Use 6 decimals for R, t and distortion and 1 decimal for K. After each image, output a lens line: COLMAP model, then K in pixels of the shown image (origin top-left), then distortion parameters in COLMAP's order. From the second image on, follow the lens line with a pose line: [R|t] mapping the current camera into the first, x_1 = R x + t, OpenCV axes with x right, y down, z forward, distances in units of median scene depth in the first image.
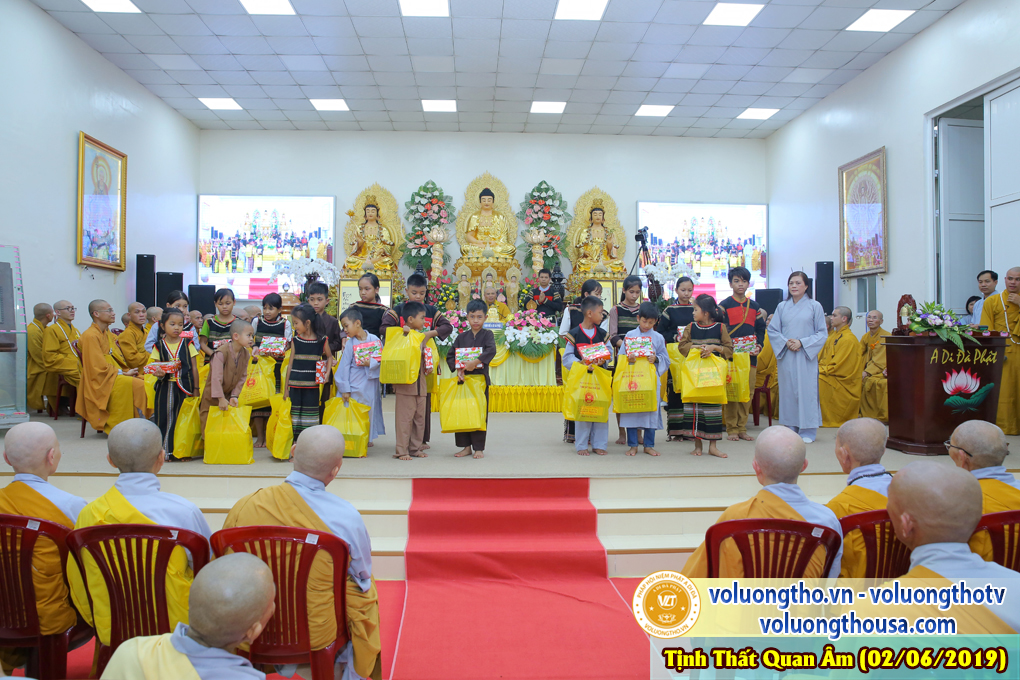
lens RADIAL K [[701.1, 0, 527.9], [0, 701.1, 342.1], [0, 0, 1]] dist [-0.098725, 0.080009]
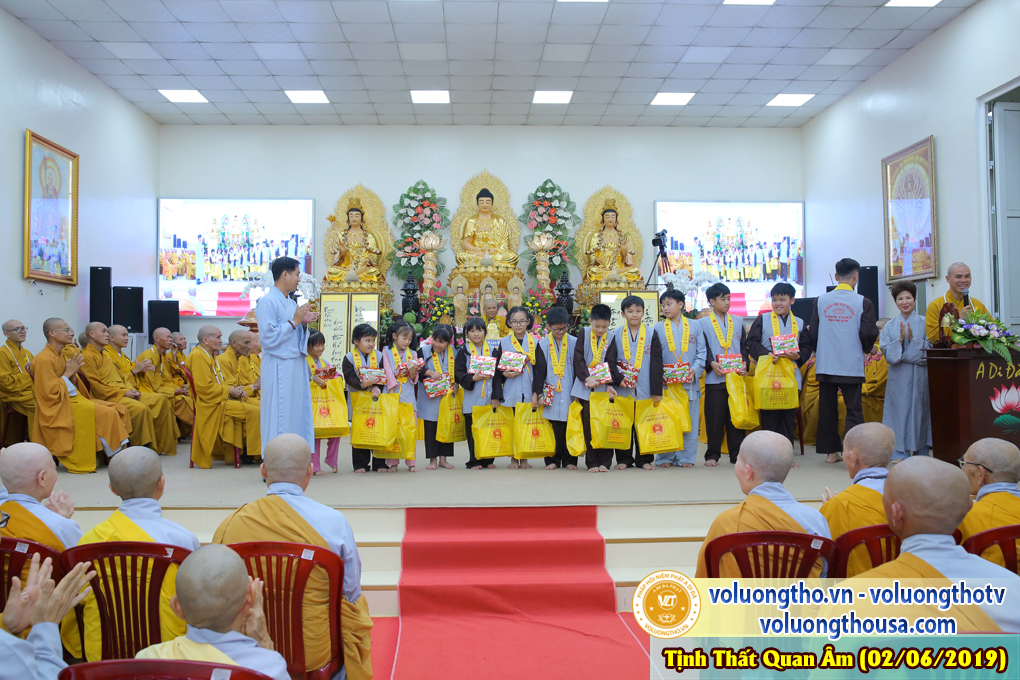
lens RADIAL K [[811.7, 0, 526.1], [0, 811.7, 342.2], [0, 0, 1]] dist [-0.065120, 0.091642]
pose [[0.999884, -0.010668, -0.010898, 0.003151], [0.010391, 0.999629, -0.025189, 0.001528], [0.011163, 0.025073, 0.999623, -0.028312]]
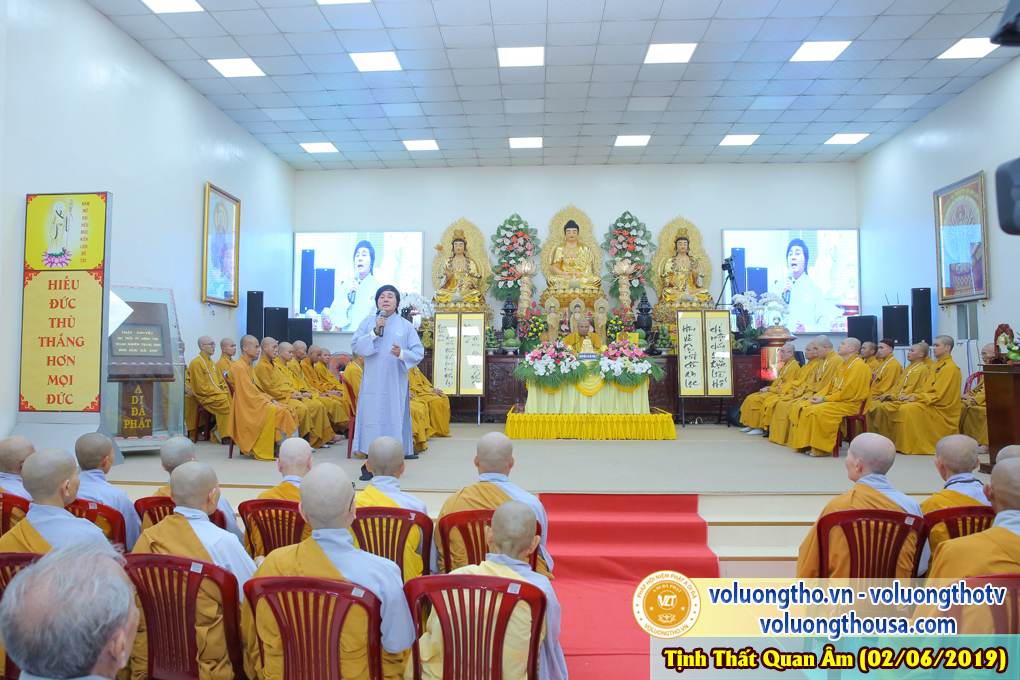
lens RADIAL K [[734.3, 0, 510.0], [0, 734.3, 340.0], [0, 0, 1]] dist [-0.099777, 0.092821]
pose [[0.992812, -0.008895, -0.119356, -0.025081], [0.003717, 0.999045, -0.043534, -0.000521], [0.119629, 0.042777, 0.991897, -0.069079]]
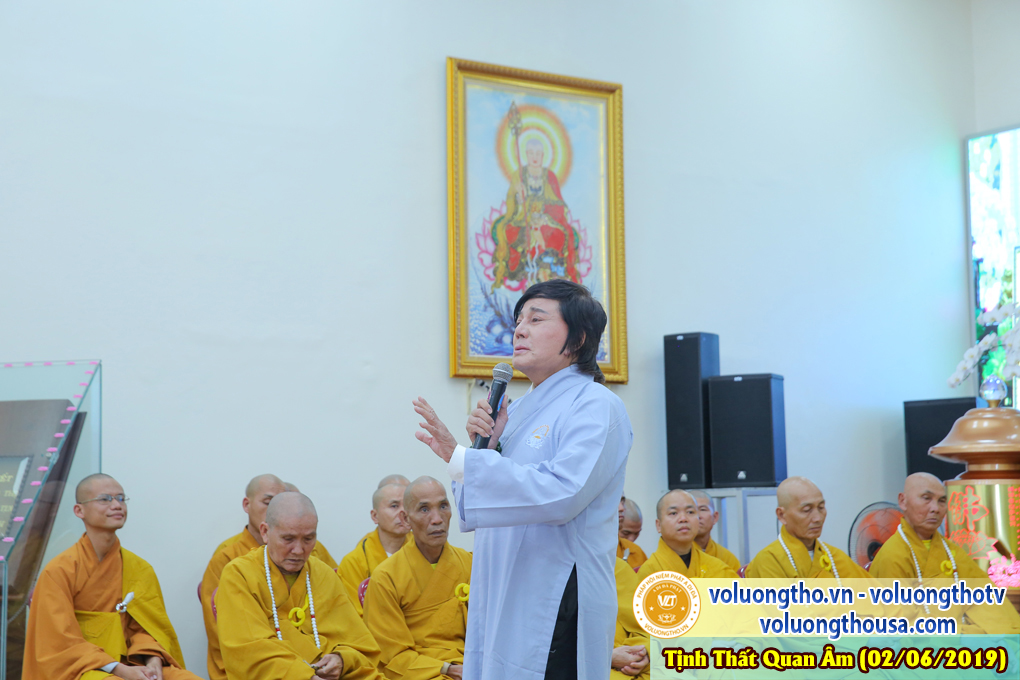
lens RADIAL K [[1897.1, 0, 510.0], [0, 1897.1, 340.0], [0, 0, 1]] dist [0.226203, 0.044351]
pose [[0.520191, -0.101434, -0.848005, 0.252307], [0.008767, 0.993504, -0.113460, -0.006026], [0.854005, 0.051586, 0.517701, 0.342224]]
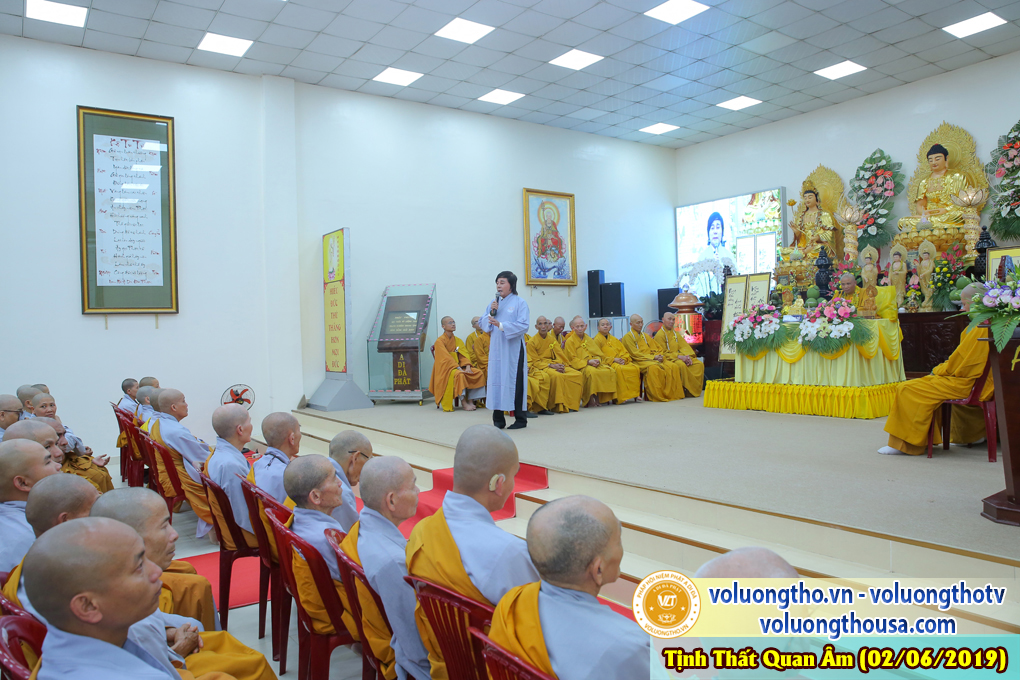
lens RADIAL K [[734.3, 0, 510.0], [0, 734.3, 340.0], [0, 0, 1]] dist [-0.099777, 0.092821]
pose [[0.538024, -0.016128, -0.842775, 0.430010], [0.024635, 0.999691, -0.003404, -0.001147], [0.842569, -0.018930, 0.538255, 0.142850]]
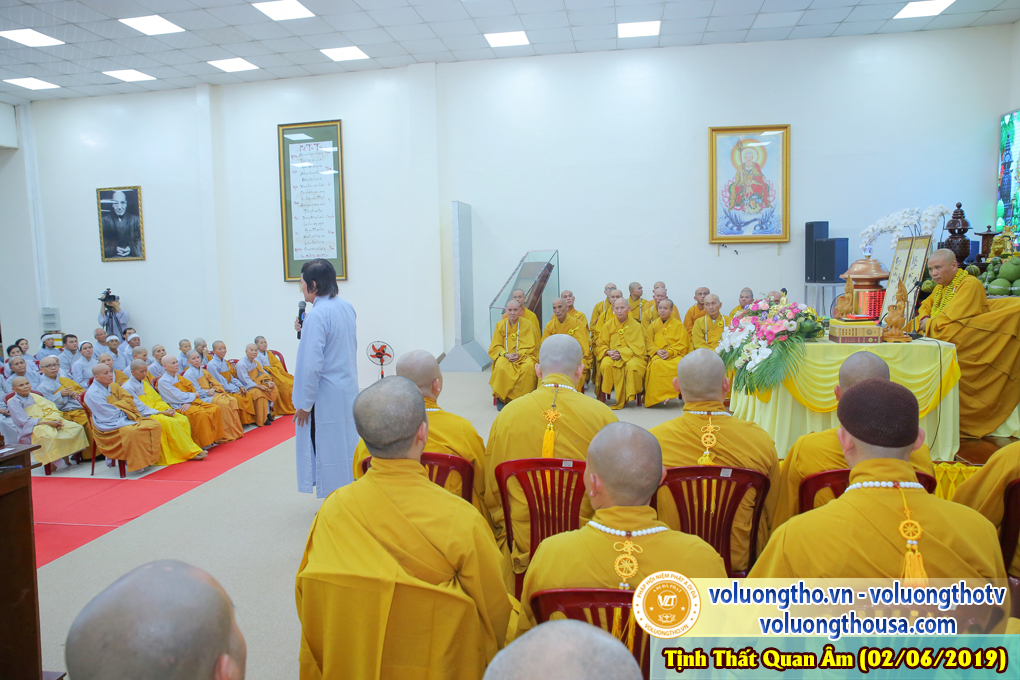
lens RADIAL K [[701.1, 0, 527.9], [0, 701.1, 342.1], [0, 0, 1]] dist [-0.098725, 0.080009]
pose [[-0.221820, 0.106505, -0.969254, 0.444041], [0.009264, 0.994202, 0.107126, -0.060868], [0.975044, 0.014783, -0.221521, 0.749174]]
